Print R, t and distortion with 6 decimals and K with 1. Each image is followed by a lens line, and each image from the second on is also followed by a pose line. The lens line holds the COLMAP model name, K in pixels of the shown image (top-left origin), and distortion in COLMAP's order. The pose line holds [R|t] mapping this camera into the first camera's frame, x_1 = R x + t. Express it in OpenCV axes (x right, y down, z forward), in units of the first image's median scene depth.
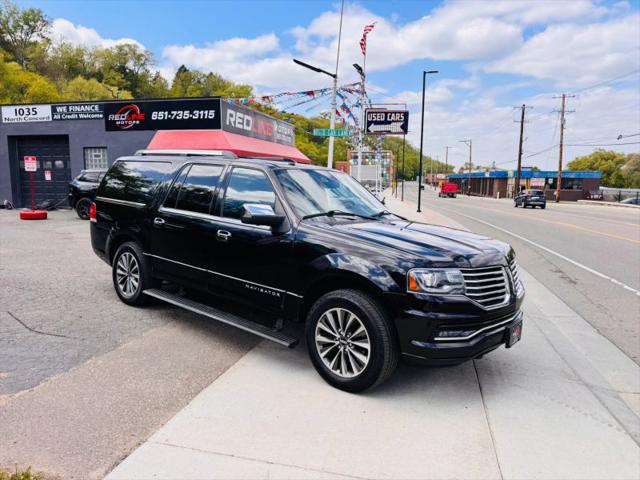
lens RADIAL K [[457.4, 0, 318.6], [0, 457.4, 241.0], [0, 0, 1]] dist [0.028770, -0.037923]
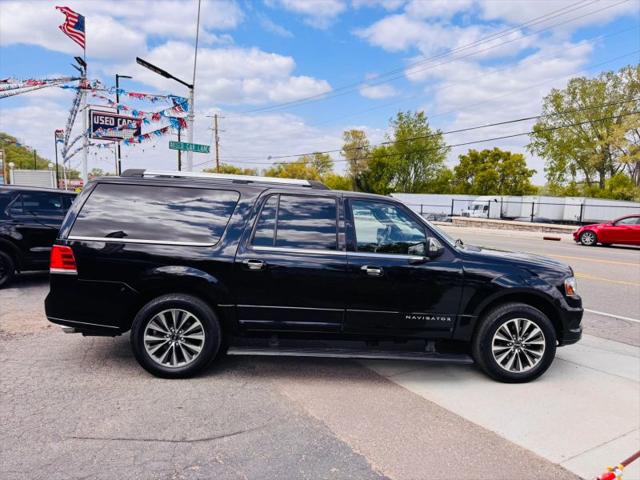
lens RADIAL K [[457.4, 0, 323.6], [0, 457.4, 257.1], [0, 0, 1]] dist [0.028770, -0.037923]
pose [[0.717744, -0.093494, 0.690002, -0.437387], [0.079737, 0.995462, 0.051941, -0.048580], [-0.691726, 0.017738, 0.721942, 0.164579]]
